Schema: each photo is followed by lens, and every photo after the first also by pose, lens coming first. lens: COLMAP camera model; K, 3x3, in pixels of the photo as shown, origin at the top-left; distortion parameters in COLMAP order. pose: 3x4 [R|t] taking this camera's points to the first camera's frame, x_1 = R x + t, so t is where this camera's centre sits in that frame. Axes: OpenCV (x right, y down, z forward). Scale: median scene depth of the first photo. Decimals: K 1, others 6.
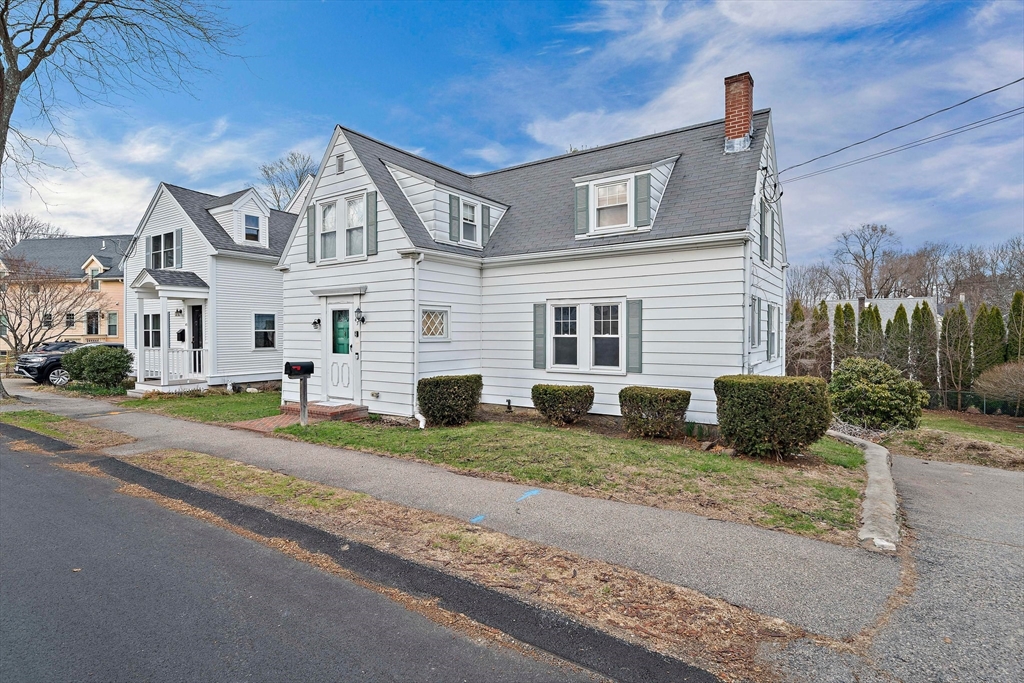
lens RADIAL K [[516.0, 0, 512.8], [0, 516.0, 336.6], [0, 0, 1]] dist [0.002126, -0.000100]
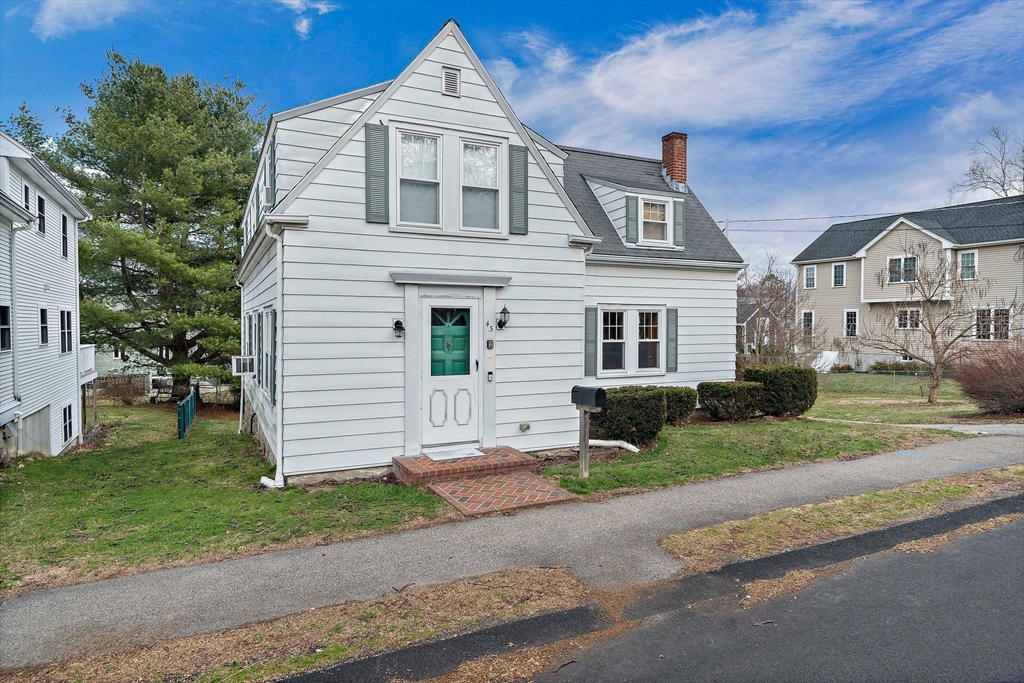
lens RADIAL K [[604.8, 0, 515.1], [0, 604.8, 334.9], [0, 0, 1]] dist [0.001592, 0.000652]
pose [[0.482390, -0.013614, 0.875851, -1.059500], [0.006678, 0.999907, 0.011865, -0.029329], [-0.875931, 0.000125, 0.482436, 0.621813]]
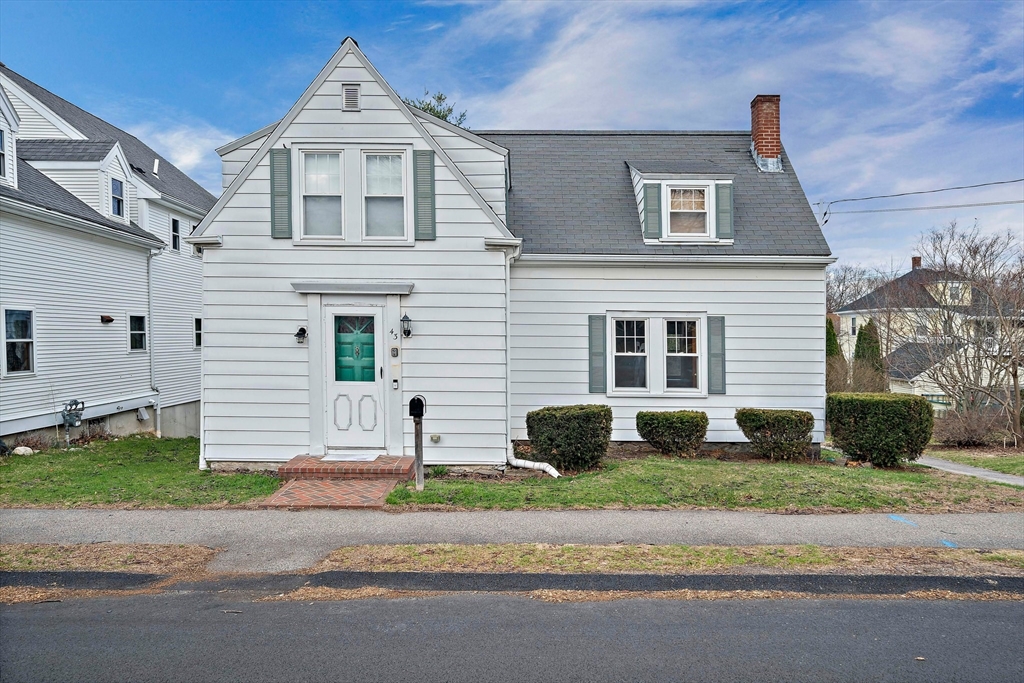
lens RADIAL K [[694.5, 0, 507.8], [0, 694.5, 344.8], [0, 0, 1]] dist [-0.000346, 0.002797]
pose [[0.827942, 0.002486, 0.560809, -0.743090], [-0.006831, 0.999961, 0.005653, -0.023019], [-0.560773, -0.008511, 0.827926, 0.160533]]
